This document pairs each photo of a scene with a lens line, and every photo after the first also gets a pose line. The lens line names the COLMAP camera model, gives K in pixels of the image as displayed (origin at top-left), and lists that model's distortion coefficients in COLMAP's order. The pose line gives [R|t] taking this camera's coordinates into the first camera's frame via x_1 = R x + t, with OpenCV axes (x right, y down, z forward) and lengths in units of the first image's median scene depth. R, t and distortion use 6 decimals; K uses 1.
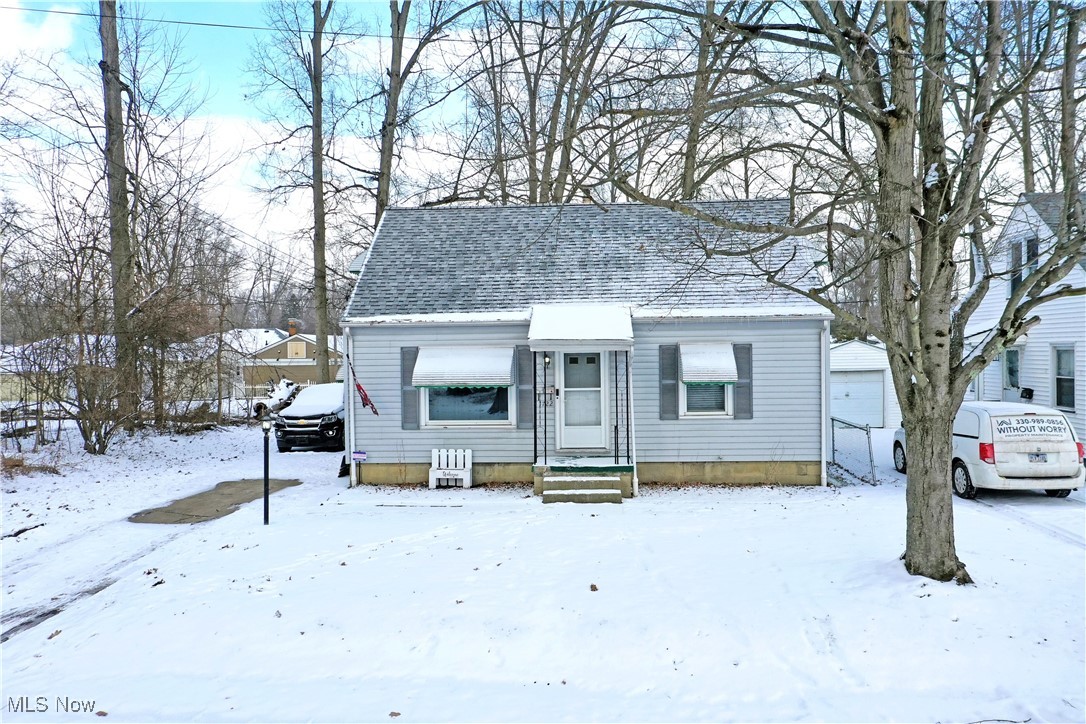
lens RADIAL K [[909.5, 0, 543.0], [0, 909.5, 362.0], [0, 0, 1]] dist [0.014076, 0.009731]
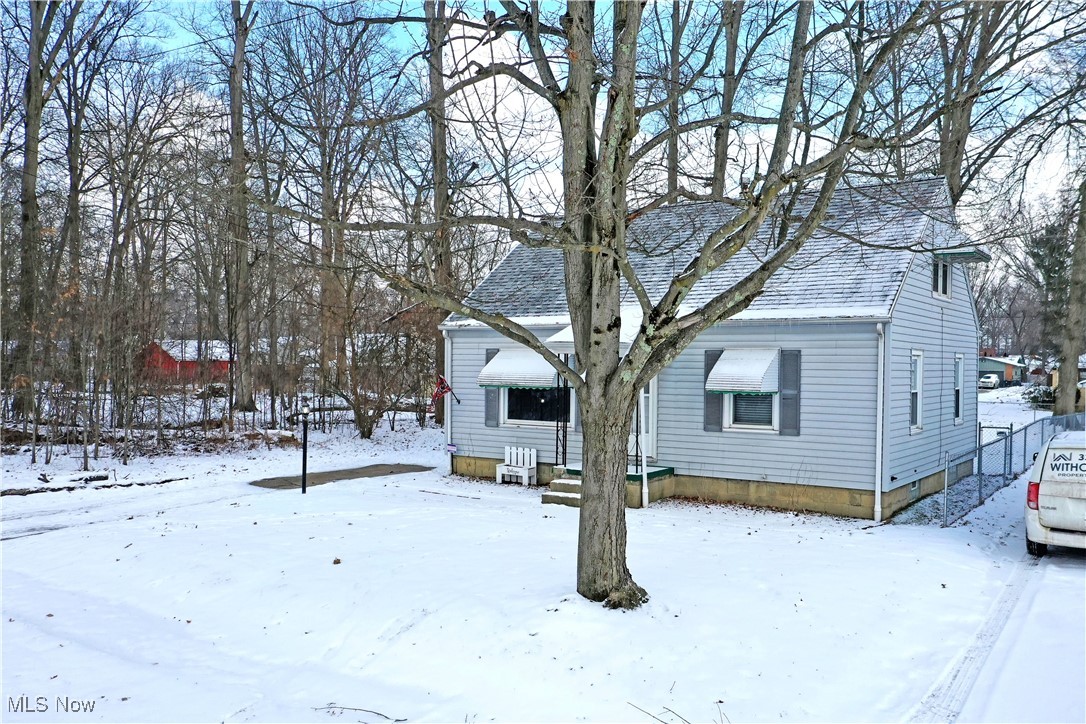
lens RADIAL K [[953.3, 0, 543.0], [0, 953.3, 362.0], [0, 0, 1]] dist [0.019339, 0.010555]
pose [[0.848184, 0.020827, -0.529292, 0.502341], [-0.028876, 0.999559, -0.006941, 0.004929], [0.528914, 0.021171, 0.848411, 0.087714]]
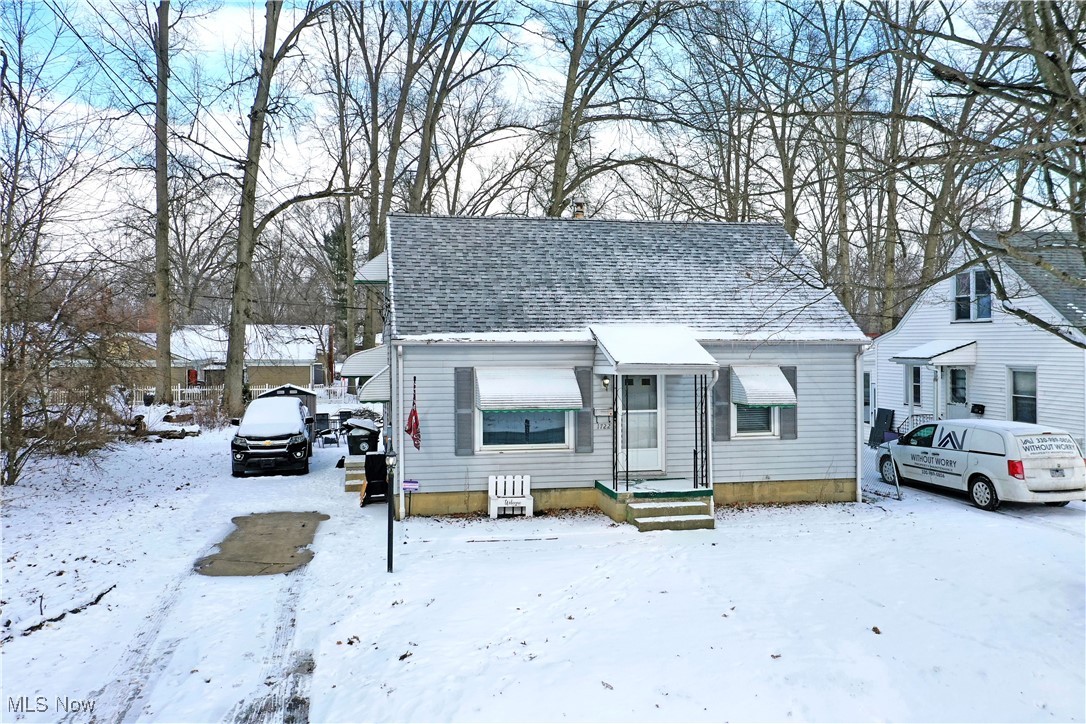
lens RADIAL K [[915.3, 0, 538.6], [0, 915.3, 334.2], [0, 0, 1]] dist [0.018400, 0.005761]
pose [[0.963607, 0.014454, 0.266932, -0.331832], [-0.008104, 0.999658, -0.024875, -0.028320], [-0.267201, 0.021806, 0.963394, 0.069323]]
